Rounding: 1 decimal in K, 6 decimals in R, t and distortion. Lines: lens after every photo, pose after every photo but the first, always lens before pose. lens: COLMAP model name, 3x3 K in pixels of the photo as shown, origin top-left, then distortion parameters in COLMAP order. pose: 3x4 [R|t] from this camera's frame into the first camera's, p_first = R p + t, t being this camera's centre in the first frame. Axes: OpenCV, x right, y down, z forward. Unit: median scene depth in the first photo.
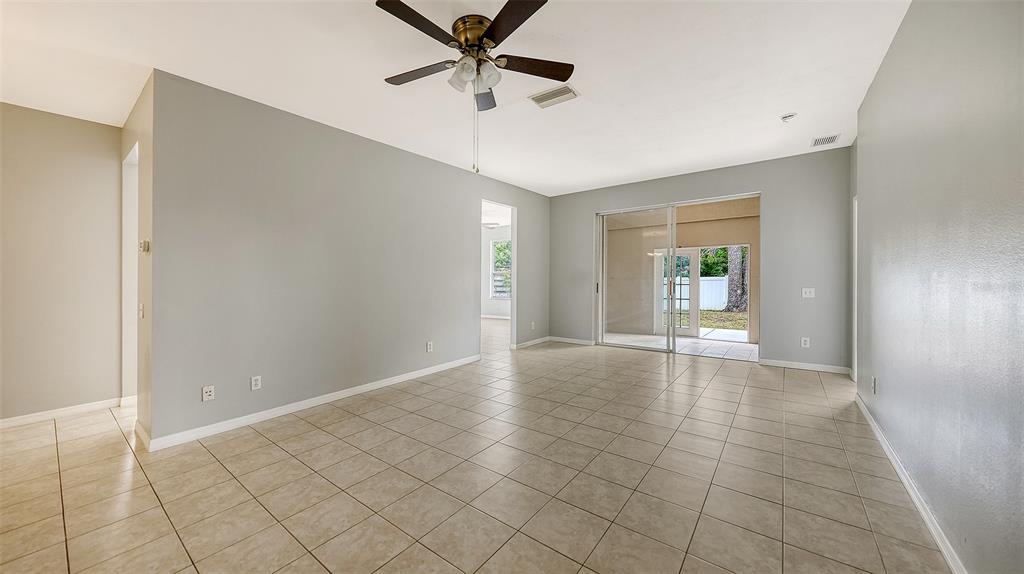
lens RADIAL K [[361.6, 0, 512.0], [0, 361.6, 281.4], [0, 0, 1]] dist [0.000249, -0.000268]
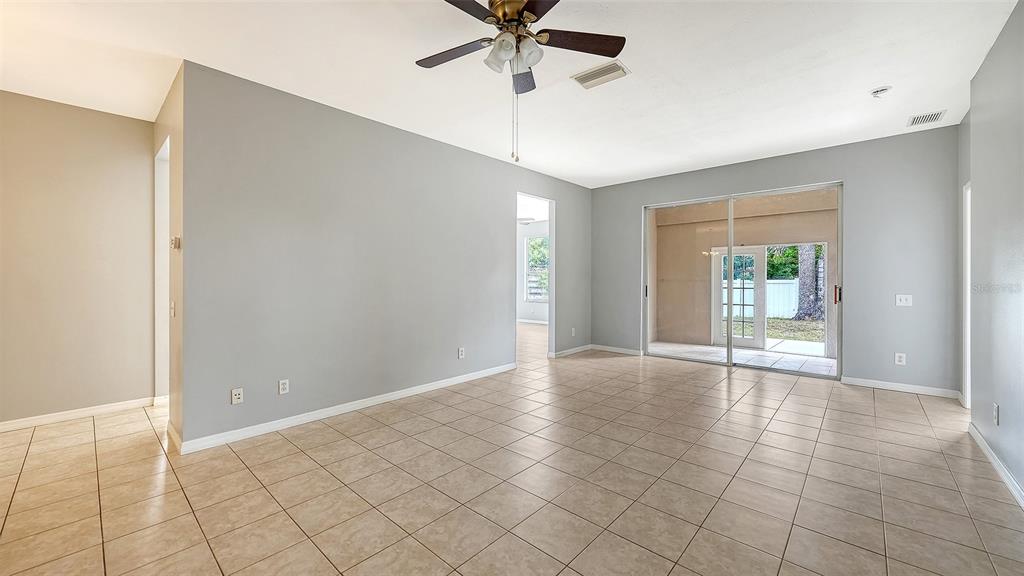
lens RADIAL K [[393.6, 0, 512.0], [0, 393.6, 288.0], [0, 0, 1]] dist [-0.001913, 0.000200]
pose [[0.996270, 0.011876, -0.085468, -0.021631], [-0.010602, 0.999826, 0.015343, -0.001642], [0.085635, -0.014380, 0.996223, 0.020732]]
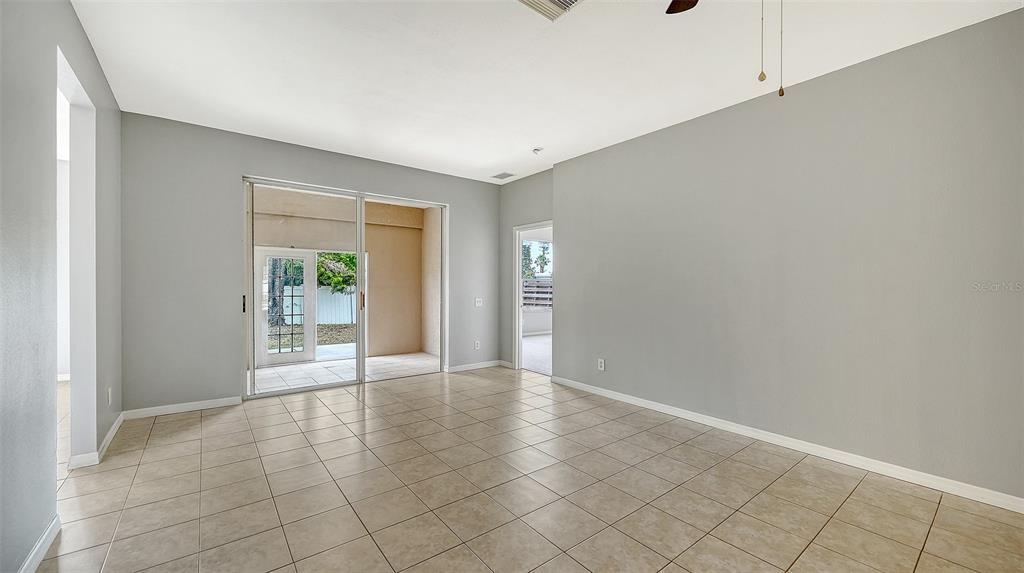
lens RADIAL K [[390.0, 0, 512.0], [0, 390.0, 286.5], [0, 0, 1]] dist [0.000996, 0.000081]
pose [[0.259246, 0.008735, 0.965772, -0.670812], [-0.001033, 0.999961, -0.008767, -0.014209], [-0.965811, 0.001275, 0.259245, 1.046692]]
